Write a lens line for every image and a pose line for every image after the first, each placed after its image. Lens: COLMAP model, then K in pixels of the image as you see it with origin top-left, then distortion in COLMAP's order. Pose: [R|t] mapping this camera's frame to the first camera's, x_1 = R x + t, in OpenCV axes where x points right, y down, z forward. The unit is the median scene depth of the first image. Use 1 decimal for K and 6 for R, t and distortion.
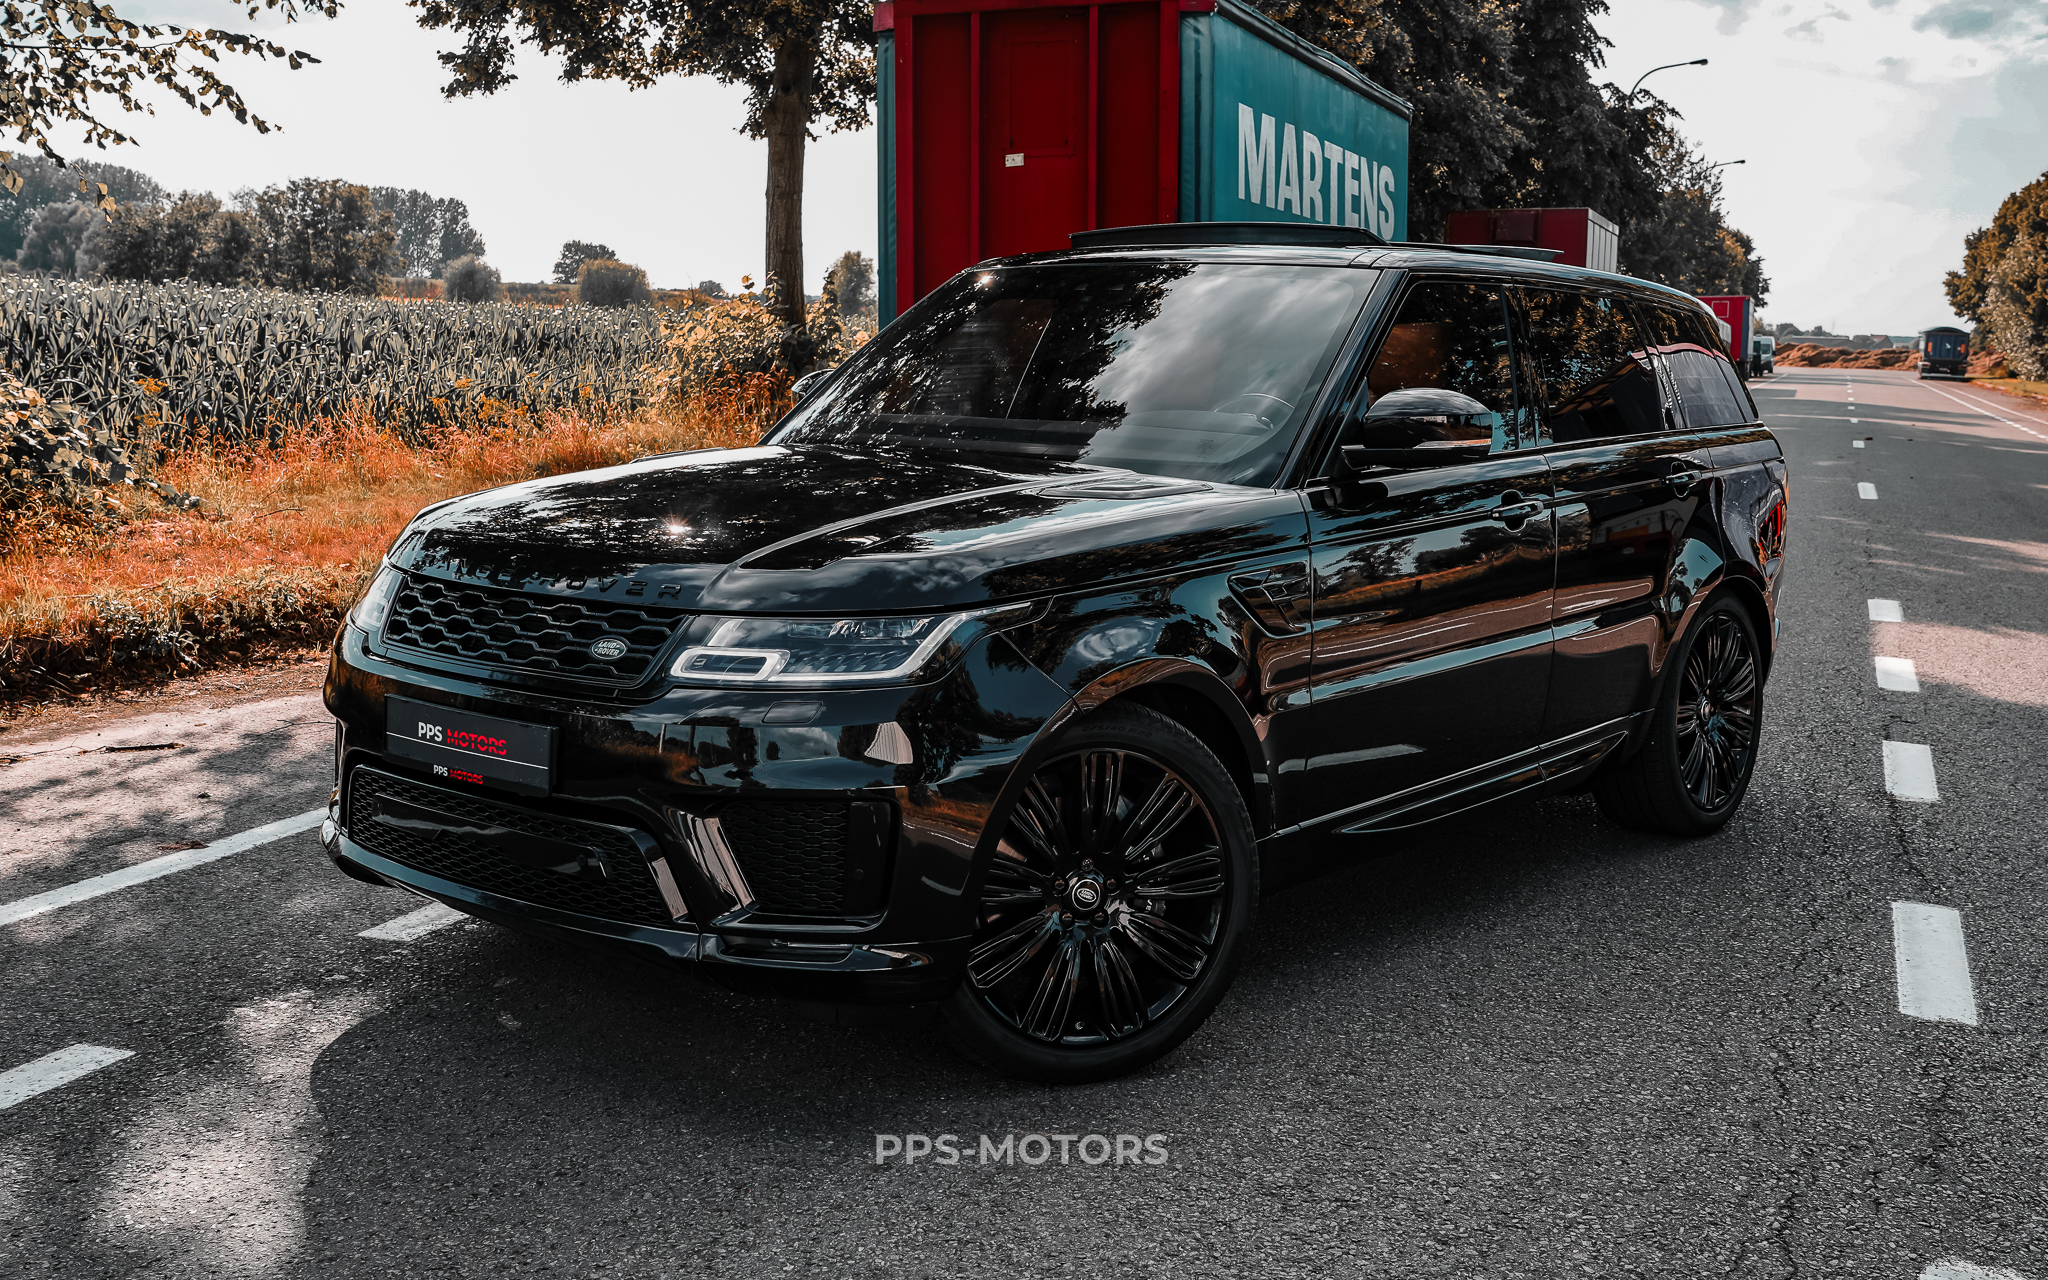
lens RADIAL K [[2100.9, 0, 1016.2], [0, 2100.9, 641.9], [0, 0, 1]] dist [0.036852, -0.003590]
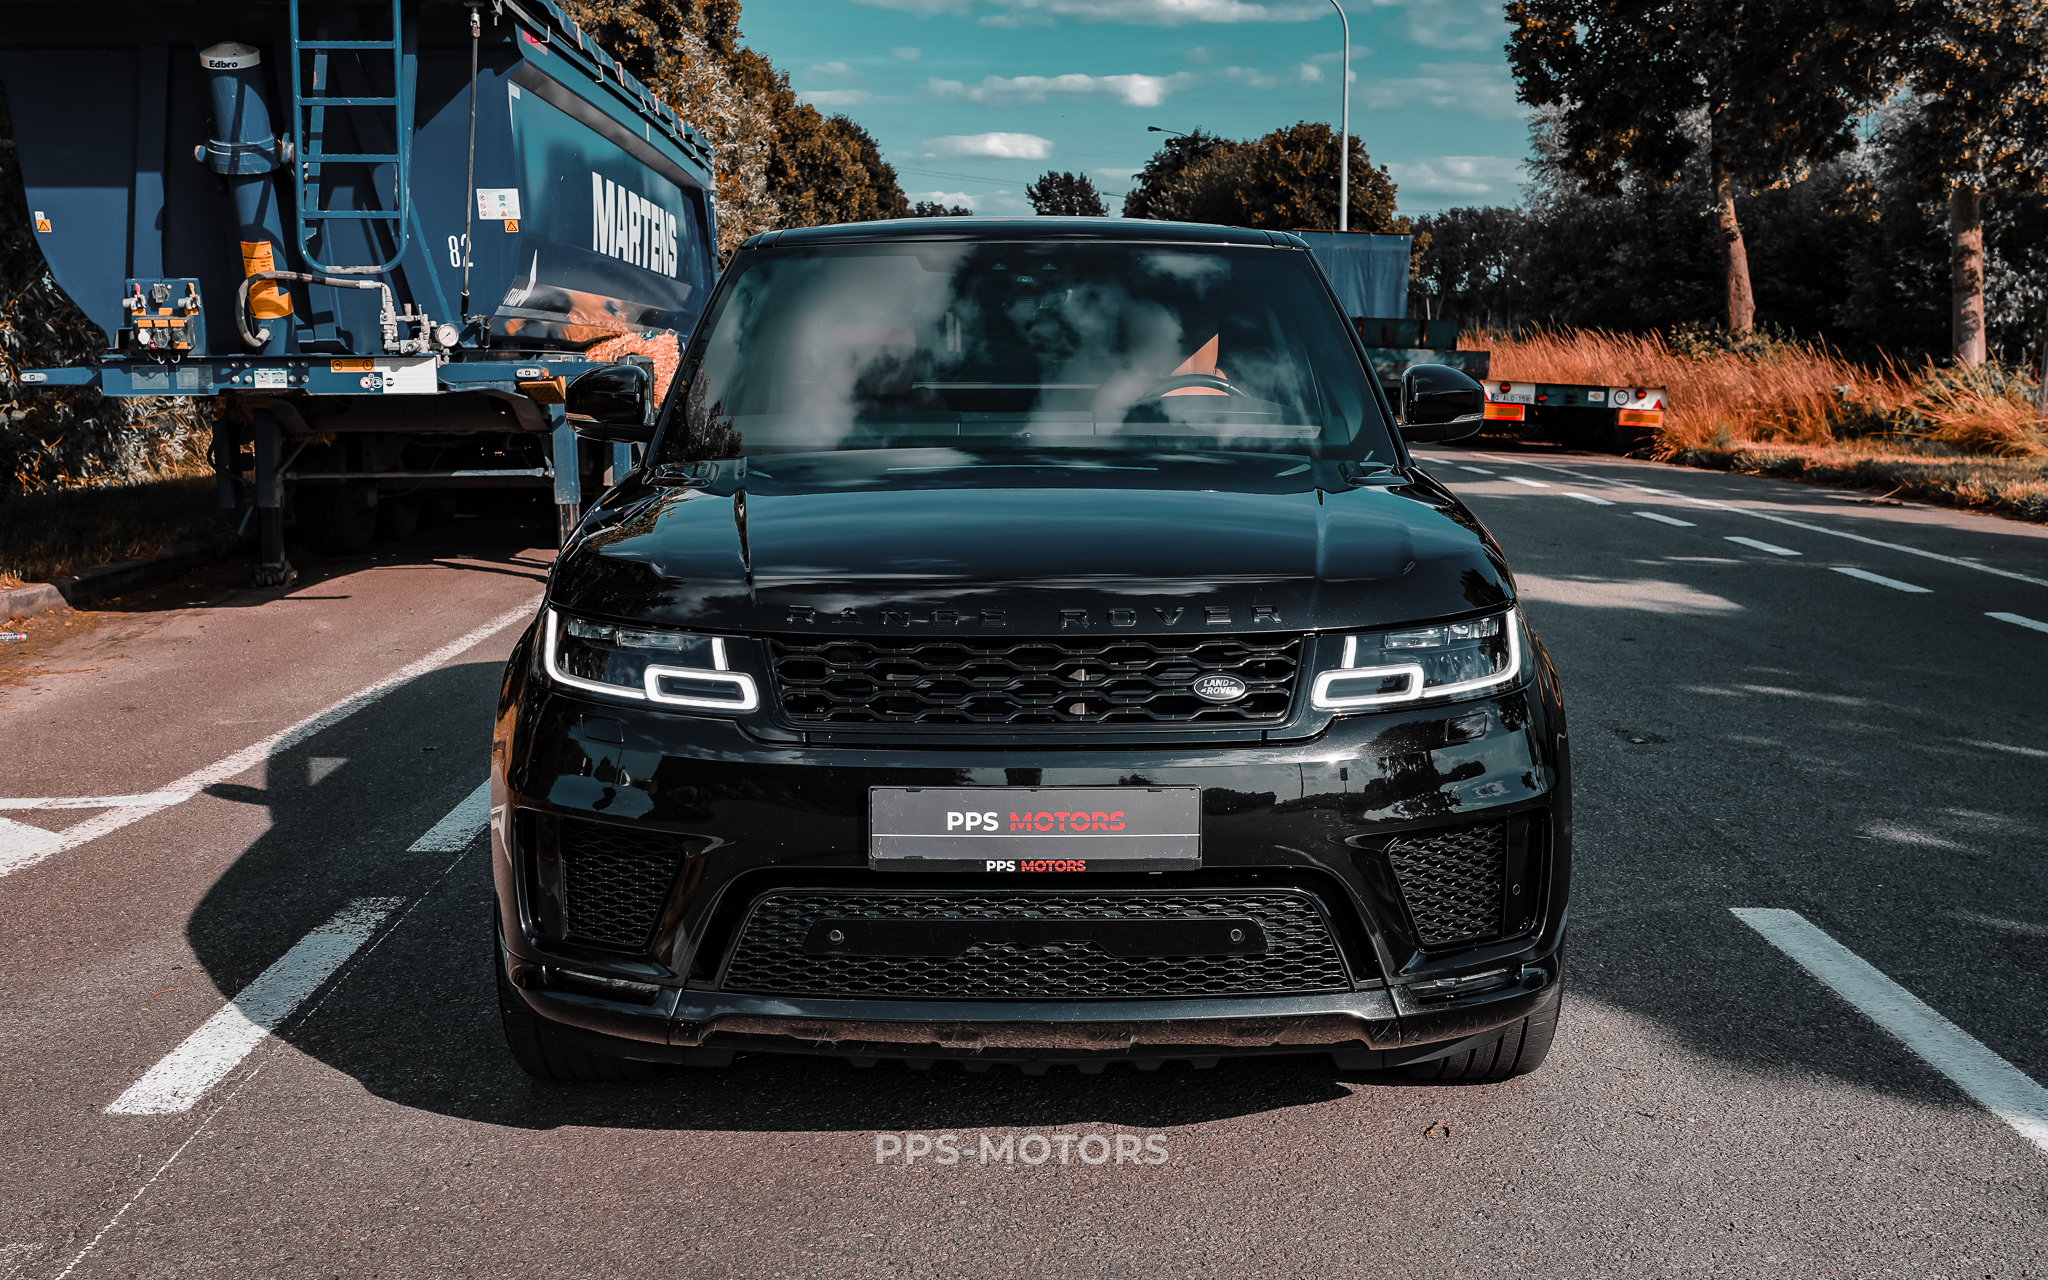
lens RADIAL K [[2255.5, 0, 1023.3], [0, 2255.5, 638.5], [0, 0, 1]] dist [0.056815, 0.000244]
pose [[0.768740, -0.099177, 0.631825, -0.802916], [0.101900, 0.994277, 0.032090, -0.052304], [-0.631392, 0.039715, 0.774446, 0.322264]]
